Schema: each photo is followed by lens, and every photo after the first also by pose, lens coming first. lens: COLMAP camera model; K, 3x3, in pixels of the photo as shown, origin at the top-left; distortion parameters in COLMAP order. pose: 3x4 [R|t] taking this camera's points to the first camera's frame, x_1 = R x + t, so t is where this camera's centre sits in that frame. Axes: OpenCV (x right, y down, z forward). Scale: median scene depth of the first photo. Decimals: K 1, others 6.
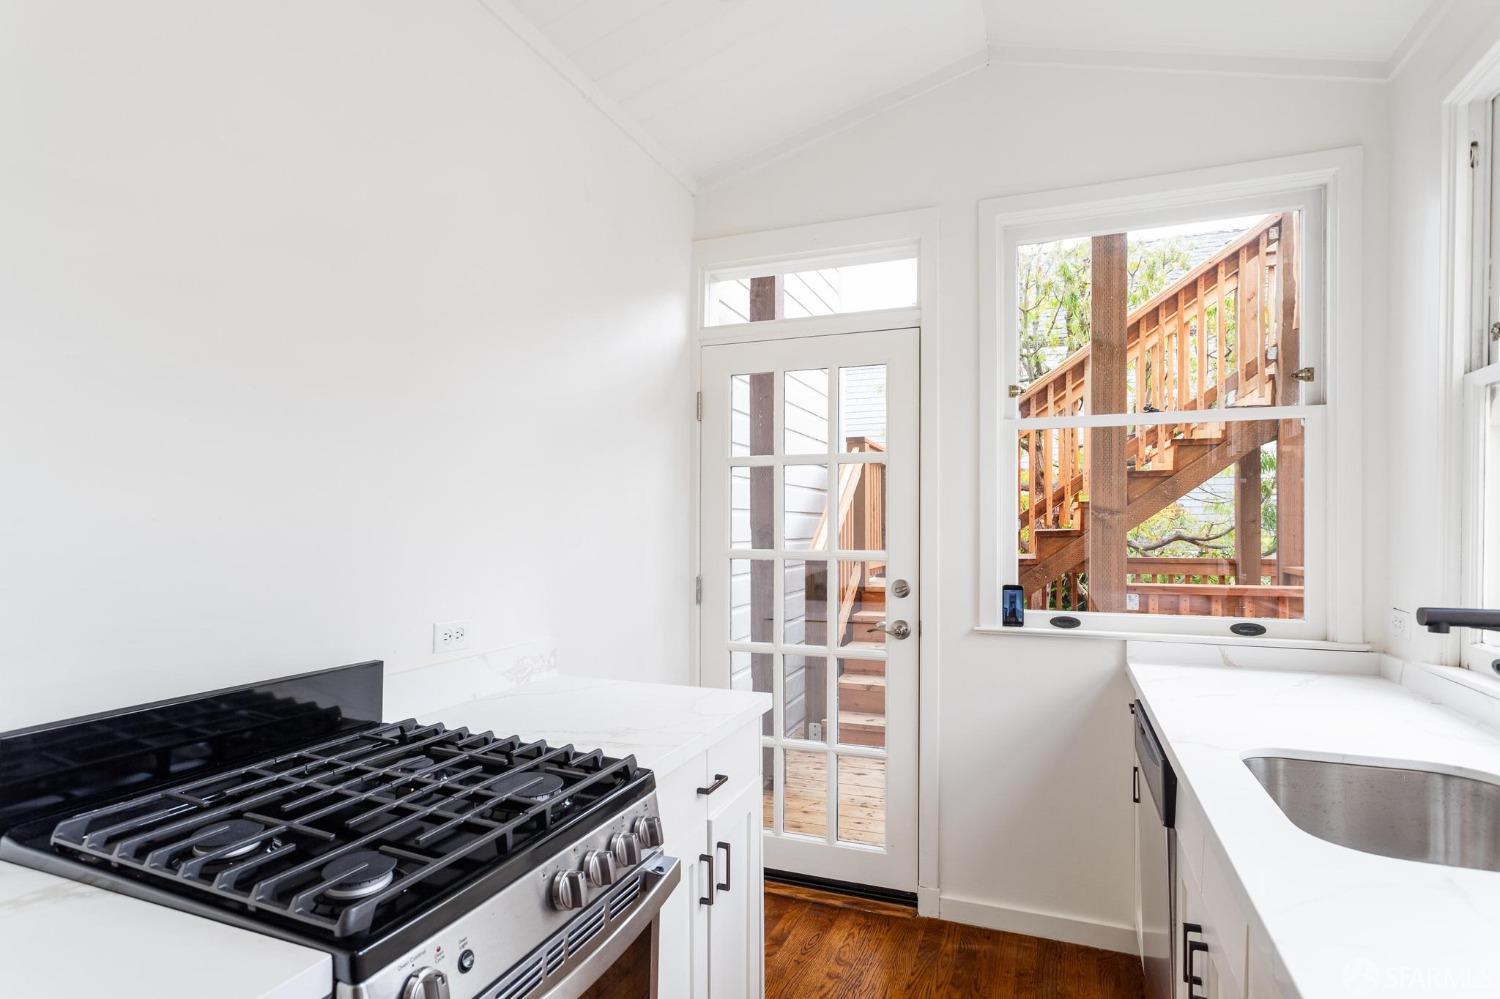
lens RADIAL K [[772.4, 0, 740.3], [0, 772.4, 500.8], [0, 0, 1]] dist [-0.000201, -0.000394]
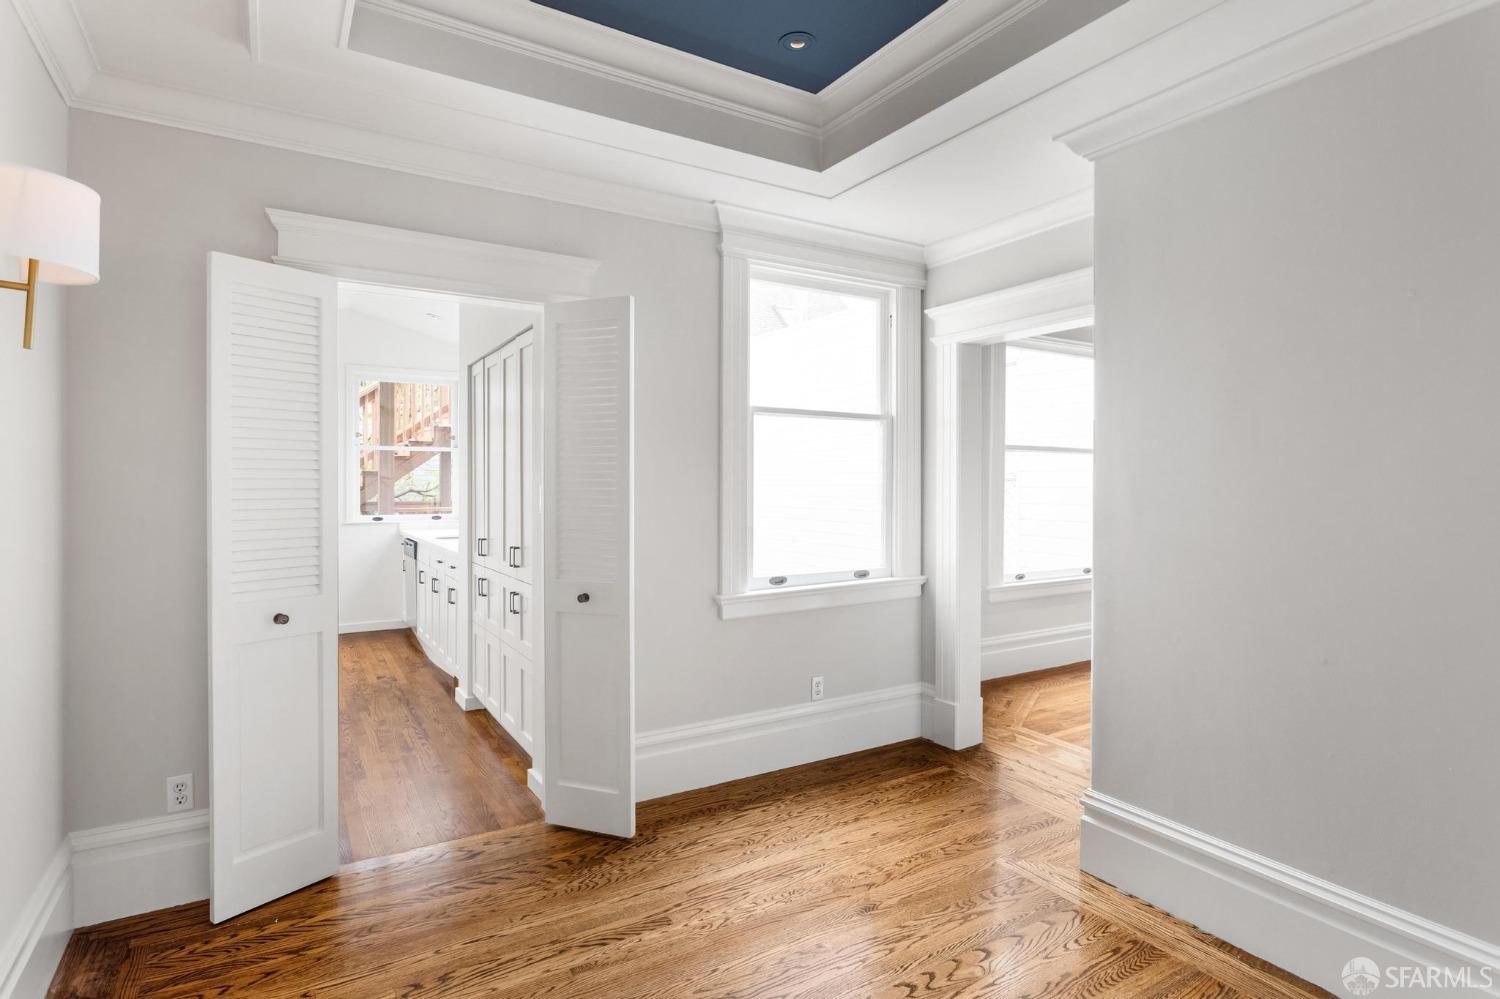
lens RADIAL K [[772.4, 0, 740.3], [0, 772.4, 500.8], [0, 0, 1]] dist [-0.000201, -0.000394]
pose [[0.598938, -0.023498, 0.800451, -0.477453], [-0.021274, 0.998750, 0.045237, -0.030958], [-0.800513, -0.044123, 0.597689, -0.796590]]
